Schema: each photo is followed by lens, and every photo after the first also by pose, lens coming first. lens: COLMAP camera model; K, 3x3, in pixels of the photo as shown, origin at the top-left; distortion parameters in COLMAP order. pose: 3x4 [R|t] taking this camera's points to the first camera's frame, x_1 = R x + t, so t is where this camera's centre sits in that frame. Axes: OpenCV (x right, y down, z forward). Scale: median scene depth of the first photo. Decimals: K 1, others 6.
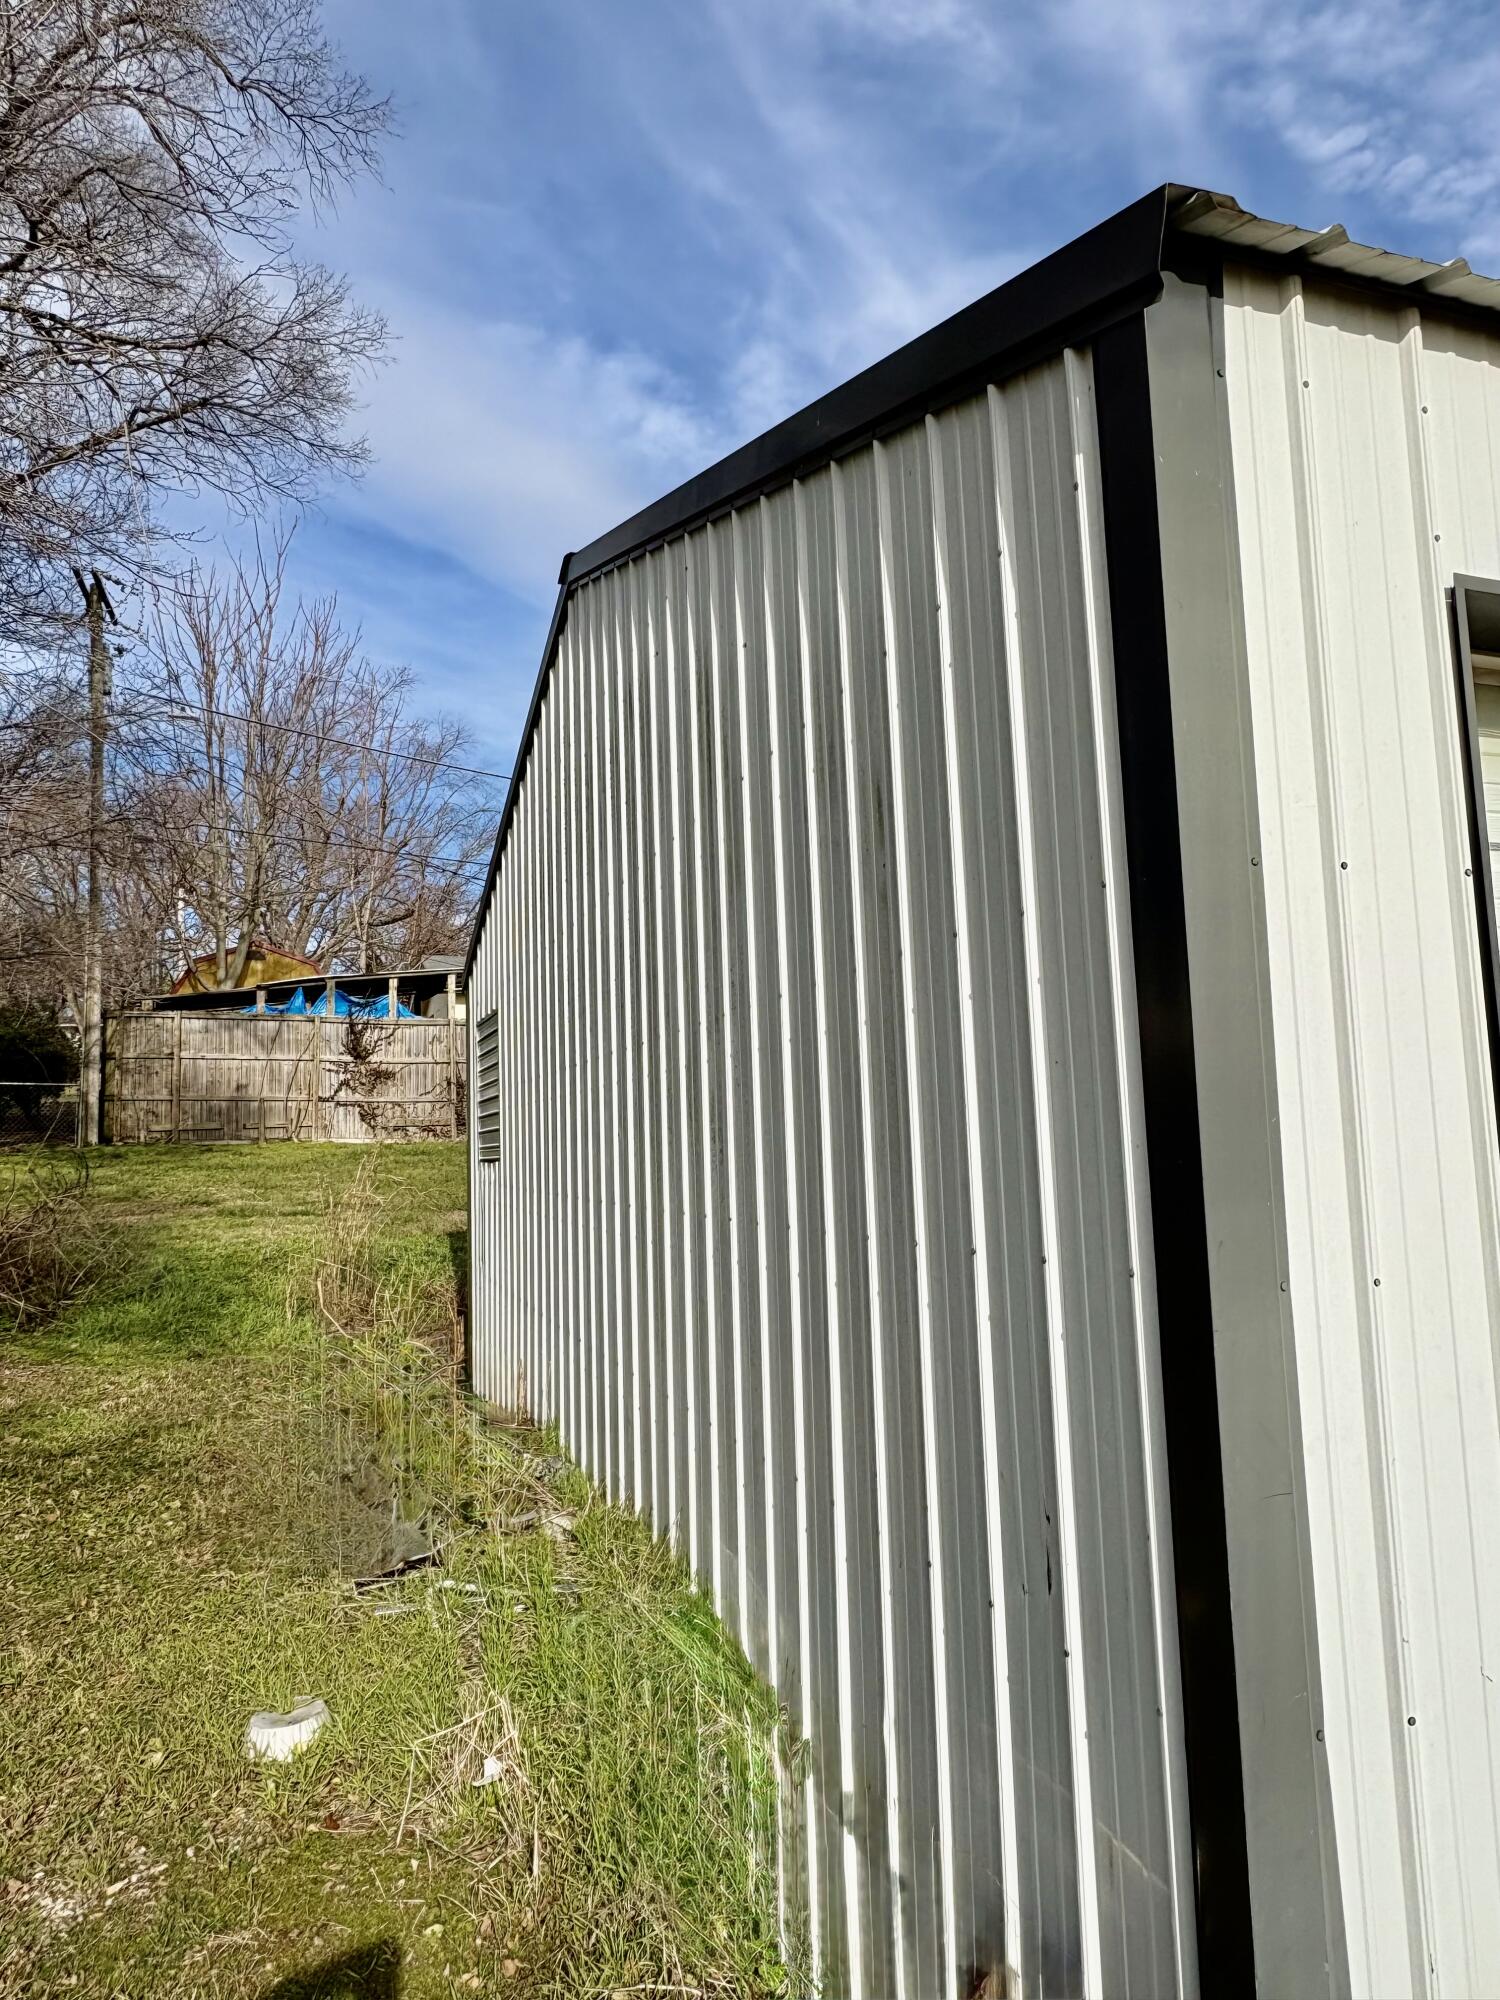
lens RADIAL K [[1271.8, 0, 751.9], [0, 1271.8, 990.9], [0, 0, 1]] dist [-0.004933, -0.001340]
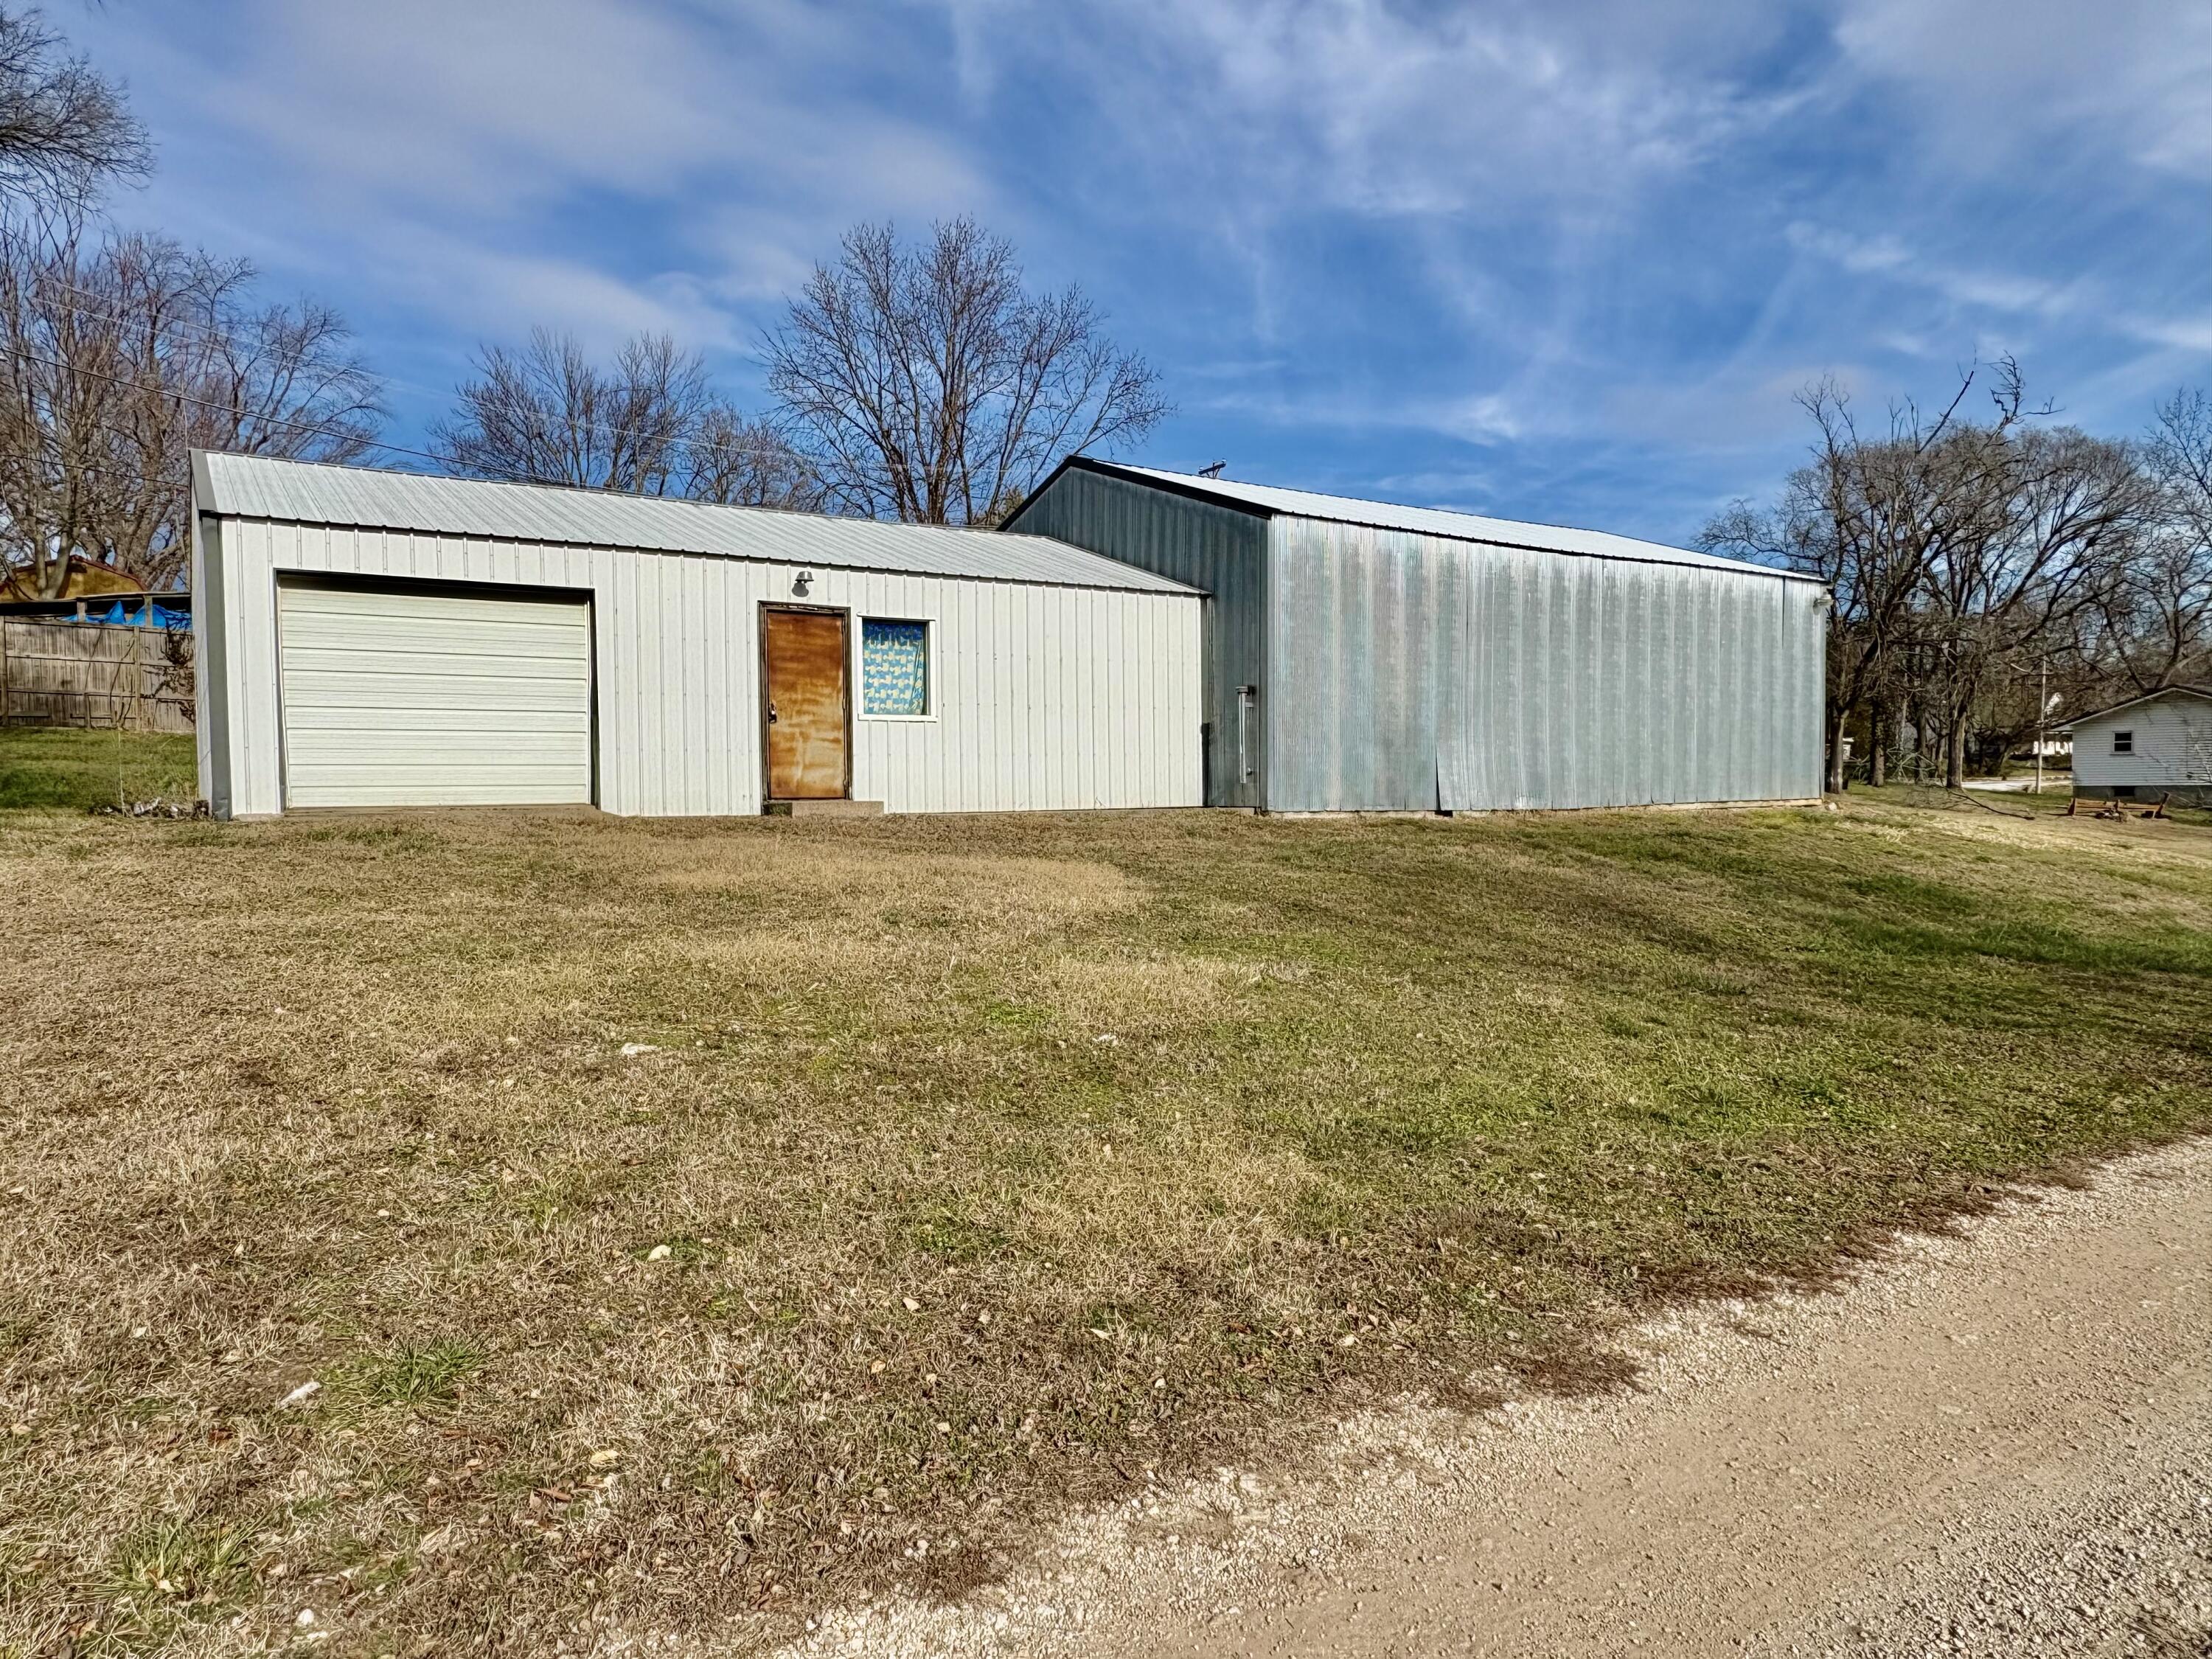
lens RADIAL K [[1406.6, 0, 1105.8], [0, 1406.6, 845.7], [0, 0, 1]] dist [-0.004933, -0.001340]
pose [[0.969199, 0.011032, 0.246032, 0.215604], [-0.048760, 0.987816, 0.147788, -0.015493], [-0.241404, -0.155232, 0.957929, -0.506364]]
